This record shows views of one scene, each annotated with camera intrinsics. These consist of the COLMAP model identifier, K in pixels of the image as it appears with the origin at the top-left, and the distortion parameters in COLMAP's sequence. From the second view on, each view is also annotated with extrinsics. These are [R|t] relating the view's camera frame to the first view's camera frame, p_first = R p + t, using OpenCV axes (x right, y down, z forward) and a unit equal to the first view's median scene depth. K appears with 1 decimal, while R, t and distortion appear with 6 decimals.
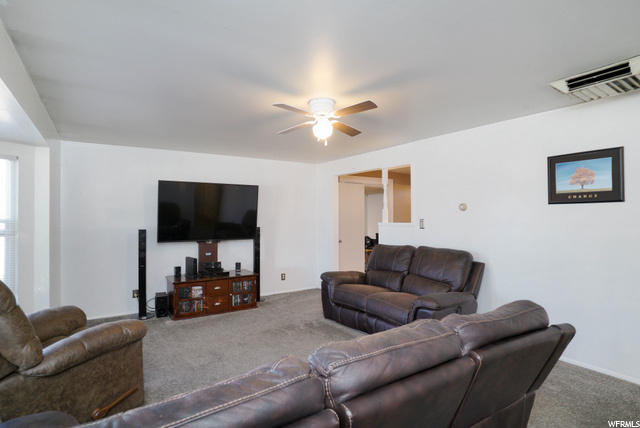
lens RADIAL K [[333.9, 0, 316.4], [0, 333.9, 215.8], [0, 0, 1]] dist [-0.063063, 0.031684]
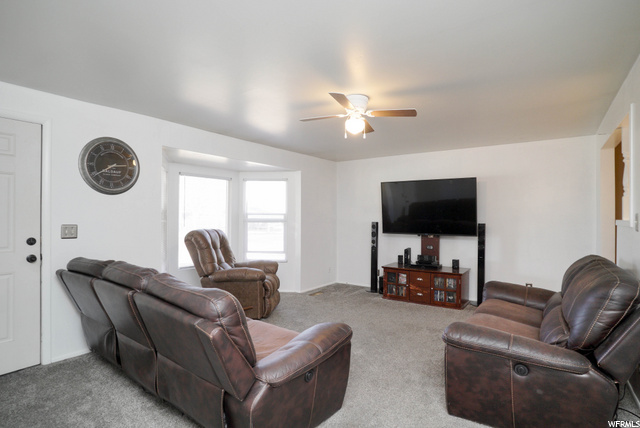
lens RADIAL K [[333.9, 0, 316.4], [0, 333.9, 215.8], [0, 0, 1]] dist [-0.063063, 0.031684]
pose [[0.372597, 0.003541, -0.927987, 0.542542], [0.001115, 0.999990, 0.004263, 0.010903], [0.927993, -0.002624, 0.372589, 0.294304]]
